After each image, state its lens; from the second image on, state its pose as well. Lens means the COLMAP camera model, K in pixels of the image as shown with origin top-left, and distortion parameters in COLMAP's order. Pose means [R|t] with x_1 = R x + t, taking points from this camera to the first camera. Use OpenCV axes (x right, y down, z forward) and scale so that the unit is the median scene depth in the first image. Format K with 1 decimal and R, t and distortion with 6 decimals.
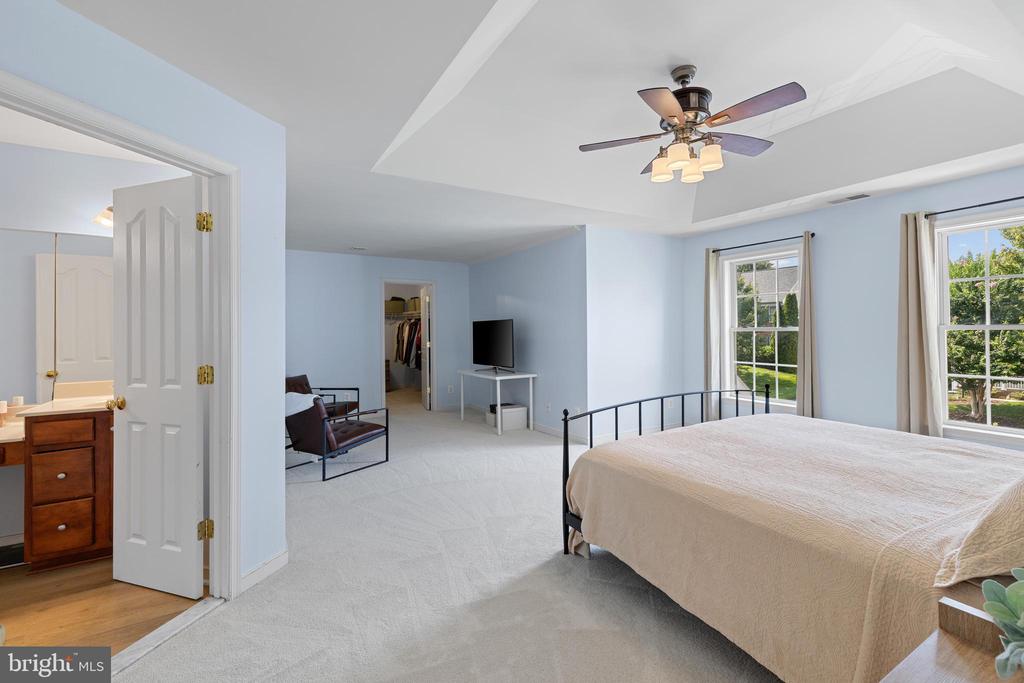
lens RADIAL K [[440.6, 0, 512.0], [0, 440.6, 341.5], [0, 0, 1]] dist [0.005183, 0.000142]
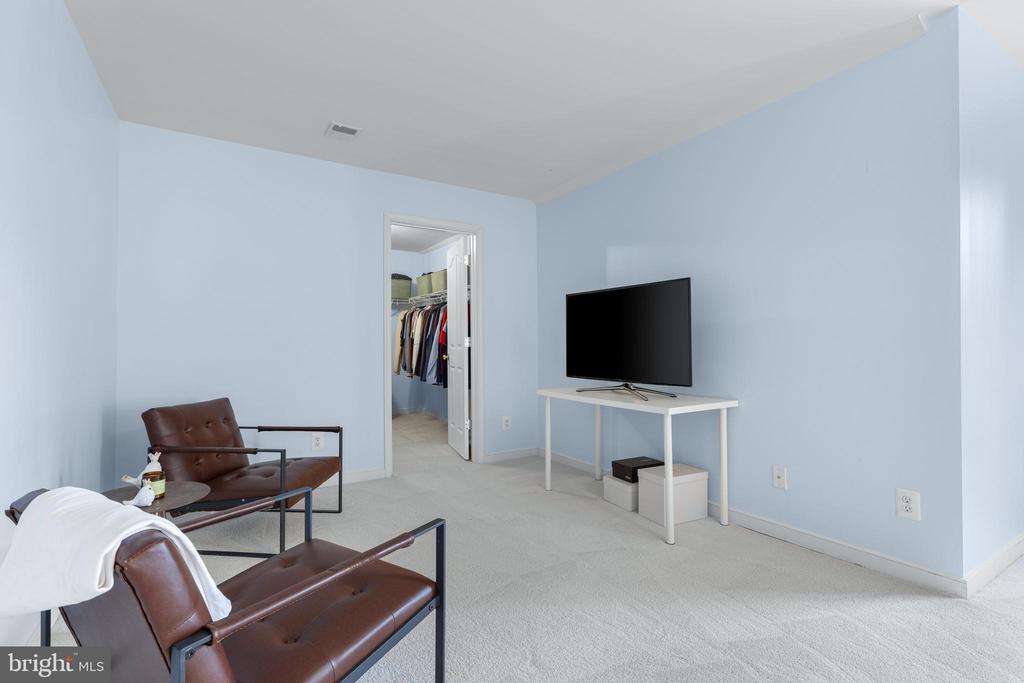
lens RADIAL K [[471.9, 0, 512.0], [0, 471.9, 341.5], [0, 0, 1]] dist [0.024089, 0.000034]
pose [[0.999776, 0.008717, 0.019300, -0.145921], [-0.008175, 0.999575, -0.027965, 0.022525], [-0.019535, 0.027800, 0.999423, 0.404198]]
